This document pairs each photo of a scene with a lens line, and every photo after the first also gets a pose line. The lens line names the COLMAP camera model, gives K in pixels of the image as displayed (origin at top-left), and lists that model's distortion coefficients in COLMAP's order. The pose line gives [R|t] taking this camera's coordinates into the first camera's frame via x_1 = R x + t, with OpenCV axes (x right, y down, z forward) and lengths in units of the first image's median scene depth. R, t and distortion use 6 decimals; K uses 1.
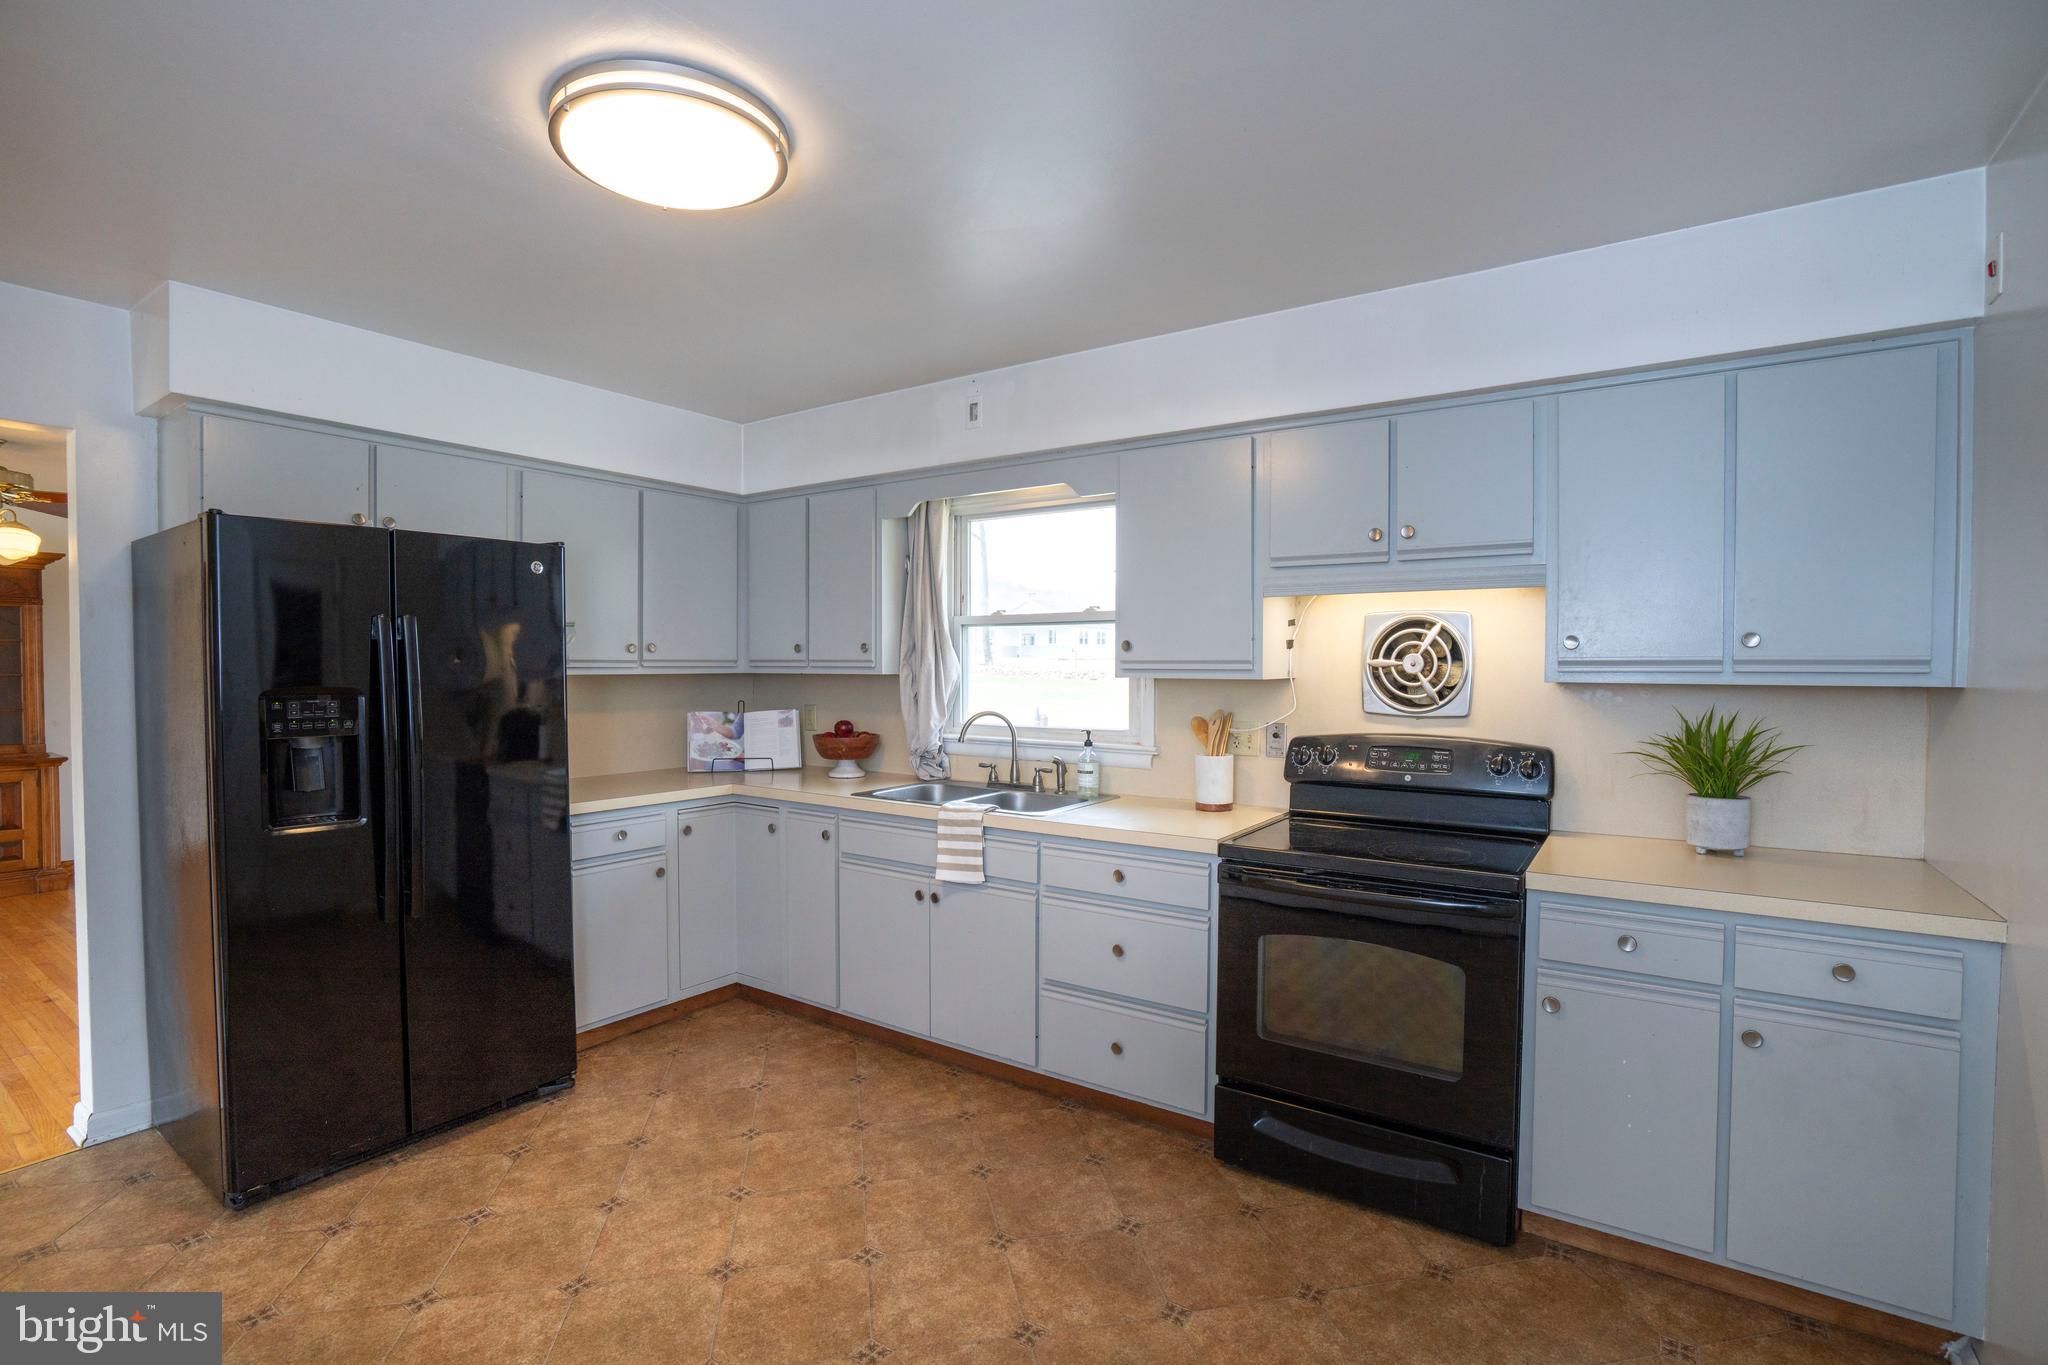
lens RADIAL K [[948.4, 0, 1017.5], [0, 948.4, 686.3], [0, 0, 1]] dist [-0.063467, 0.028703]
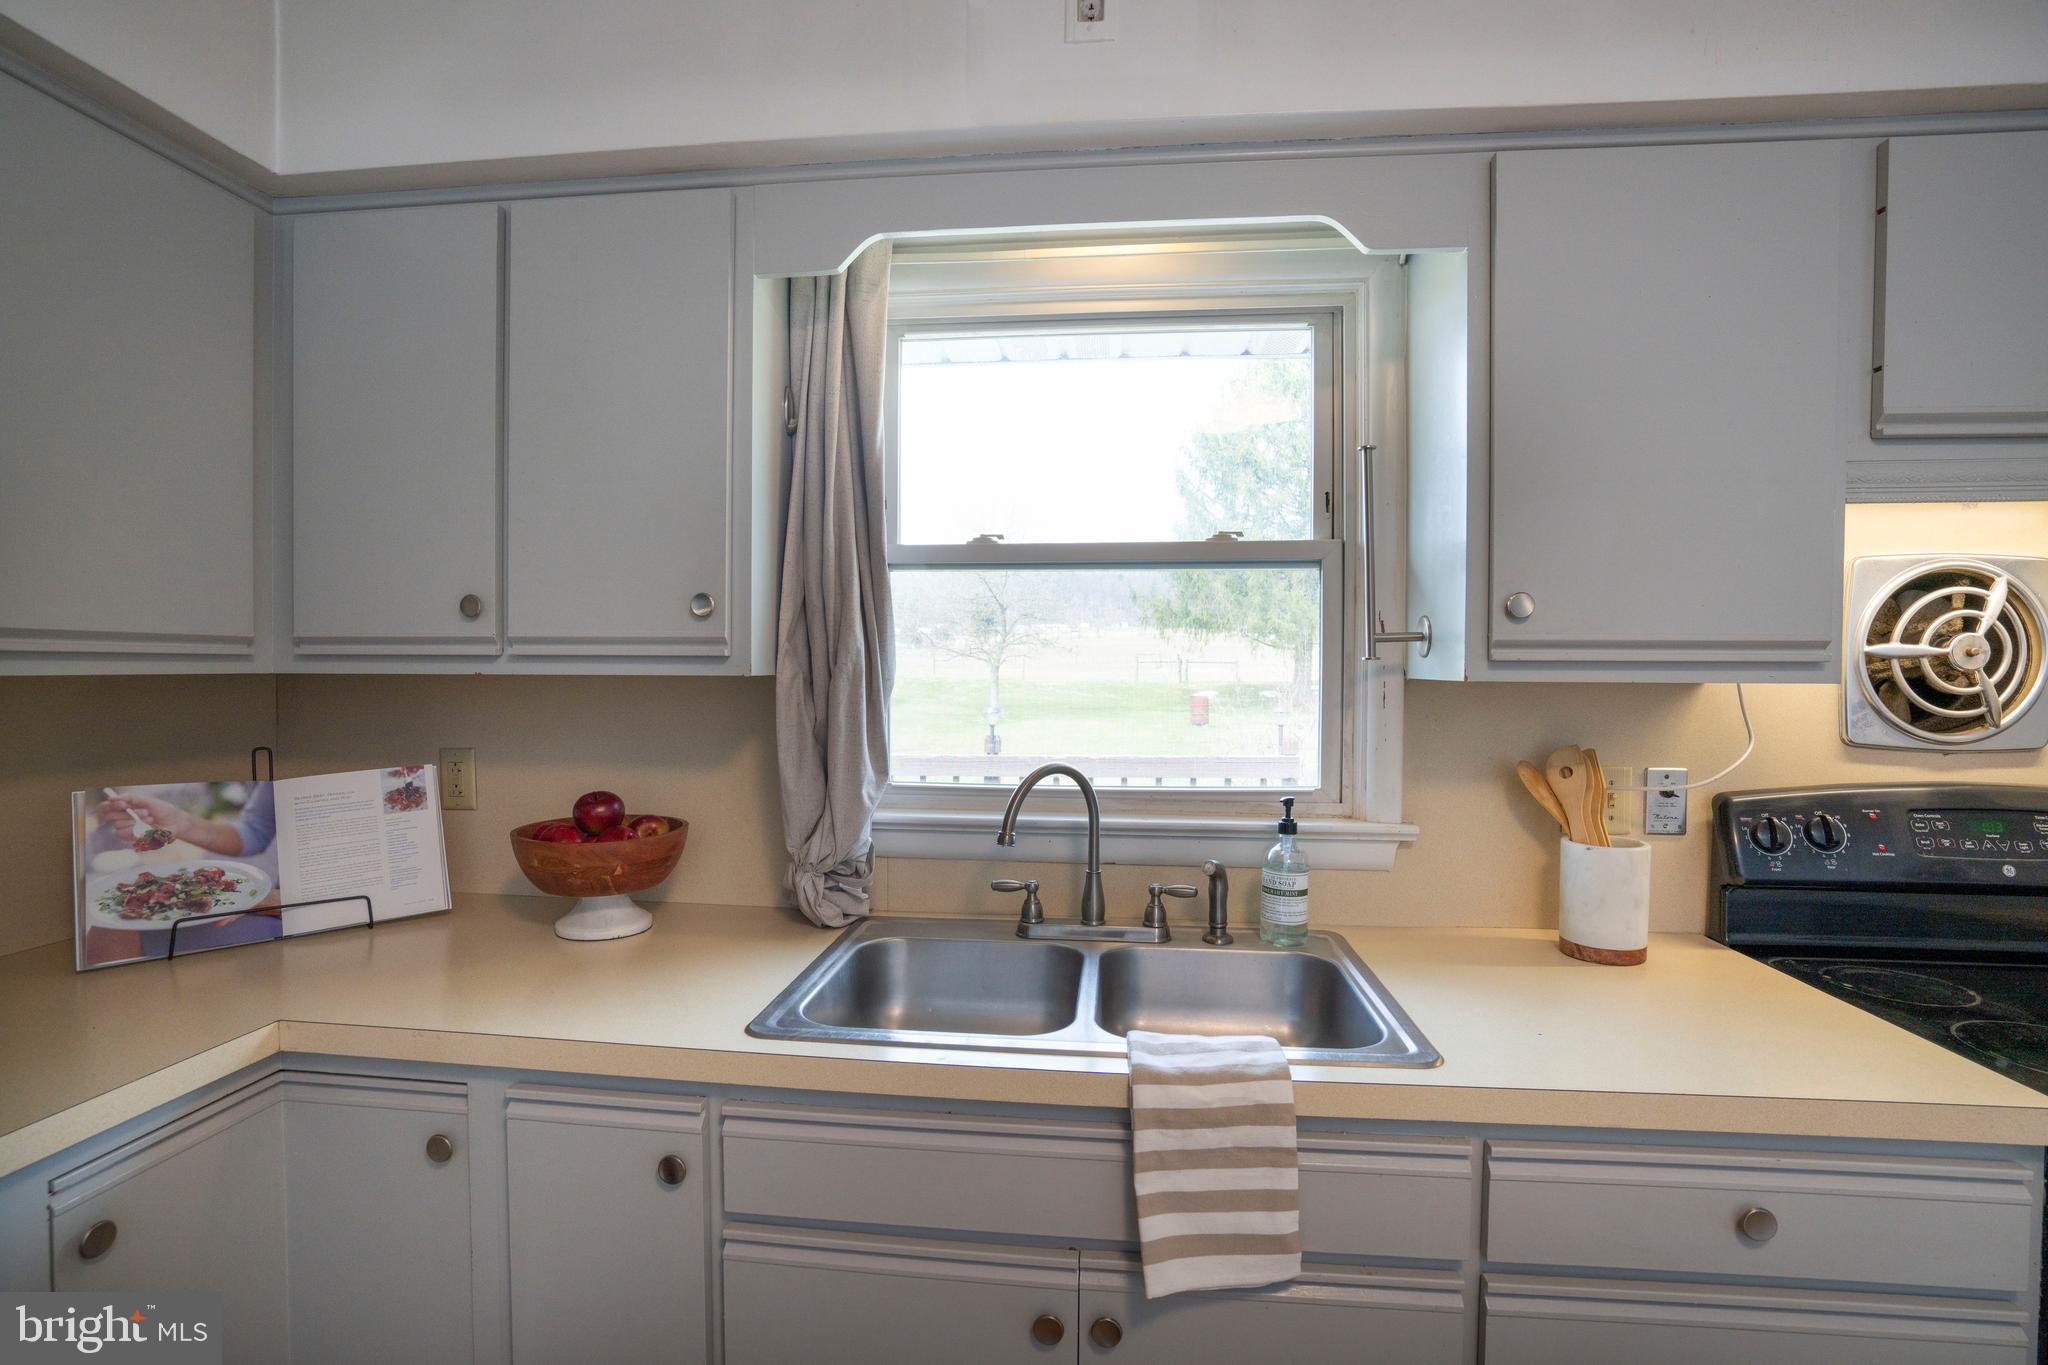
lens RADIAL K [[941.2, 0, 1020.2], [0, 941.2, 687.1], [0, 0, 1]] dist [-0.055678, 0.021132]
pose [[0.878822, -0.009181, 0.477061, -0.278091], [0.008813, 0.999957, 0.003008, -0.009816], [-0.477068, 0.001561, 0.878865, 0.743608]]
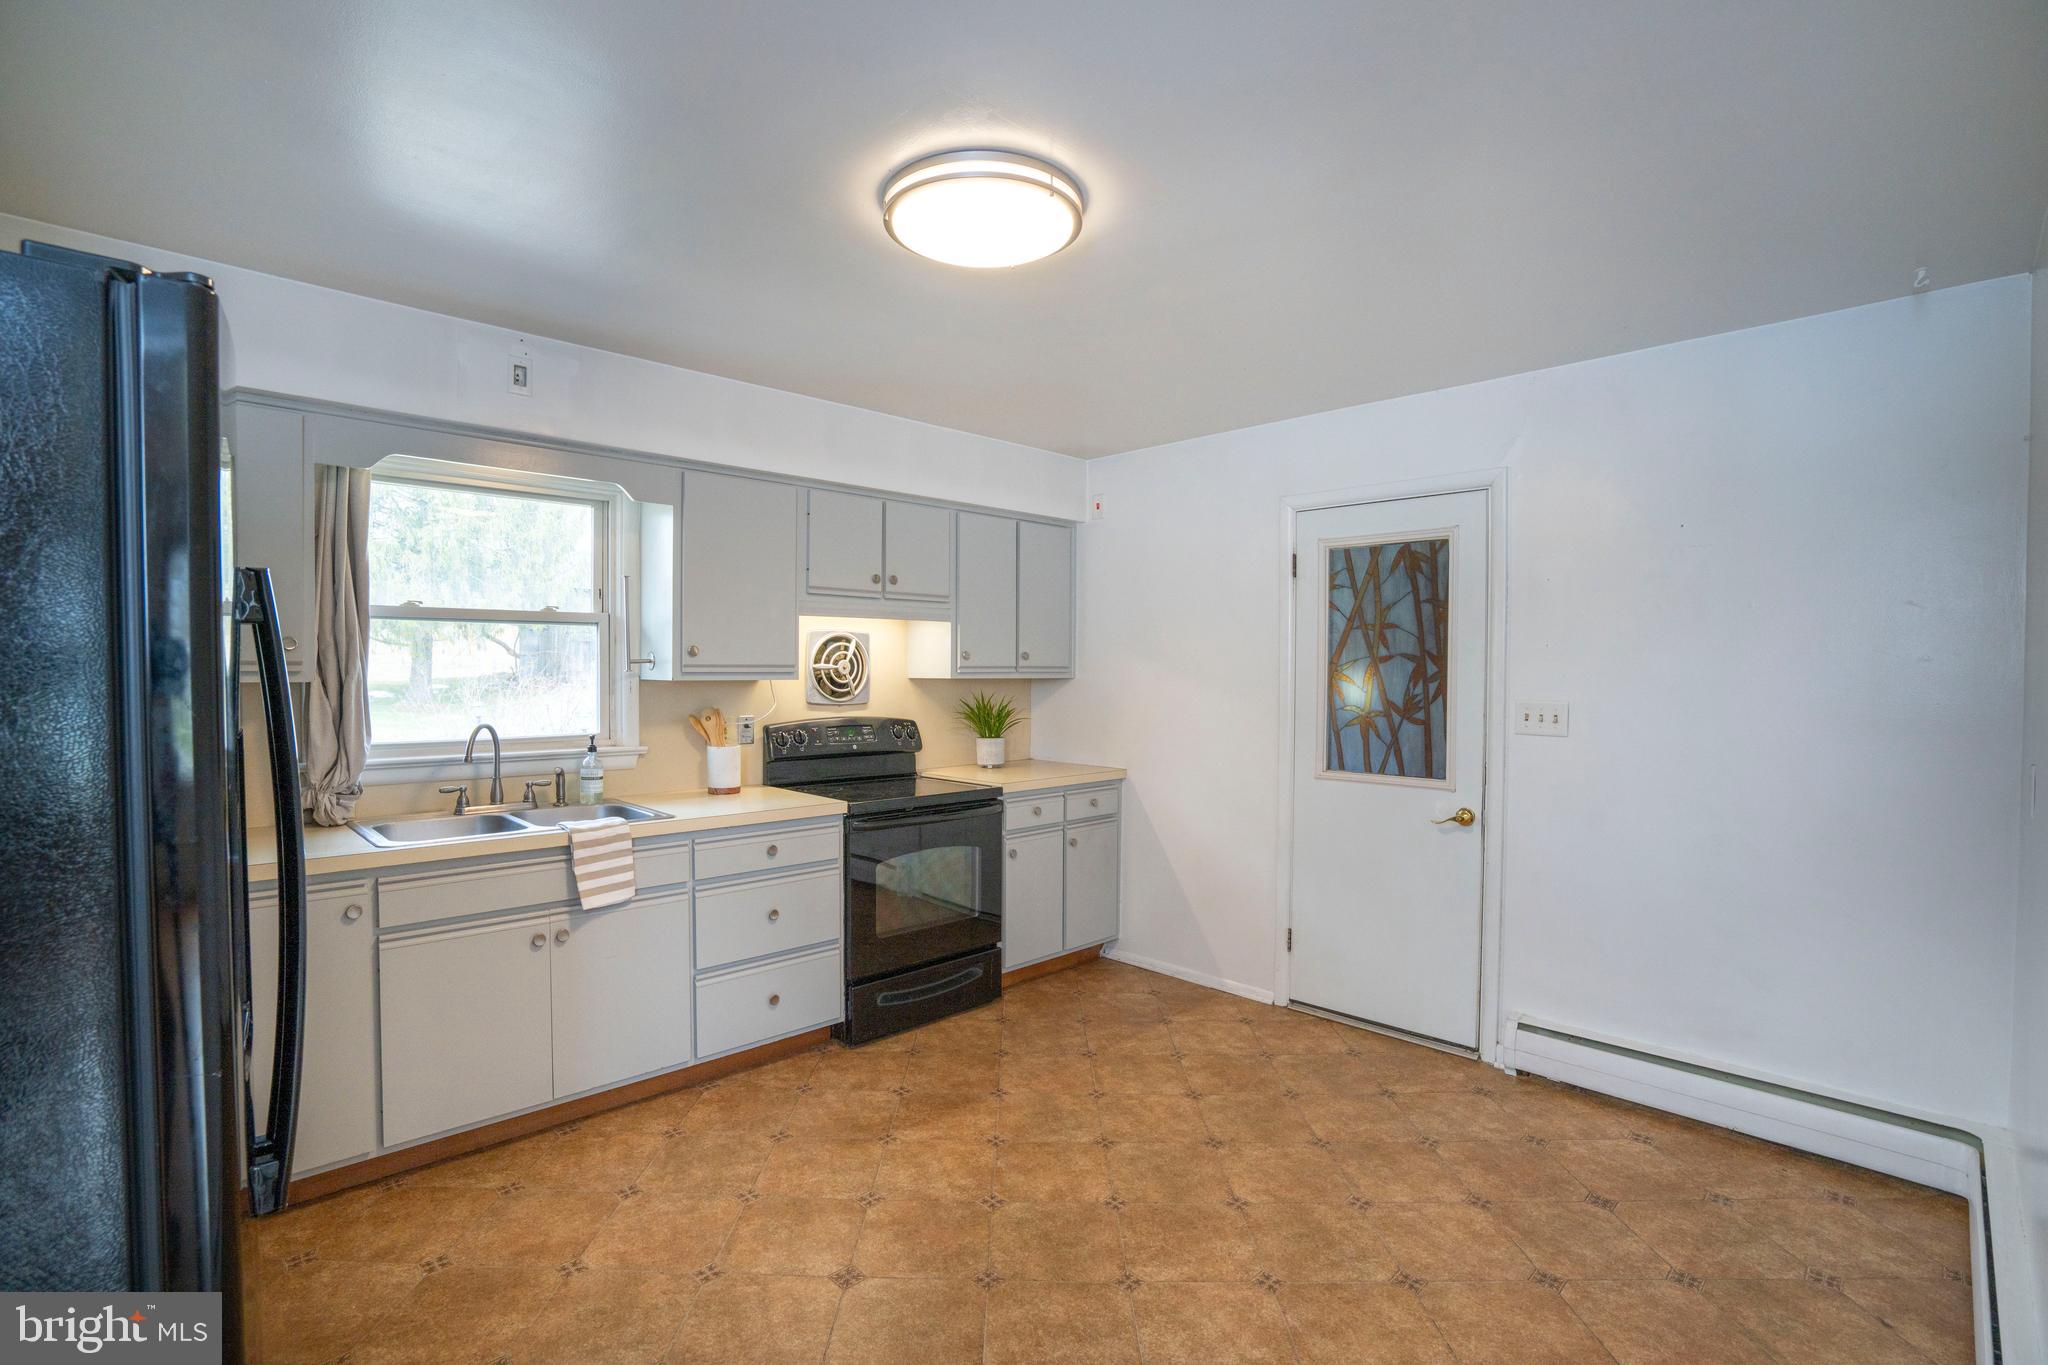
lens RADIAL K [[948.4, 0, 1017.5], [0, 948.4, 686.3], [0, 0, 1]] dist [-0.063467, 0.028703]
pose [[0.192129, -0.019299, 0.981180, -0.870400], [0.019710, 0.999681, 0.015803, -0.012007], [-0.981172, 0.016303, 0.192448, 0.430327]]
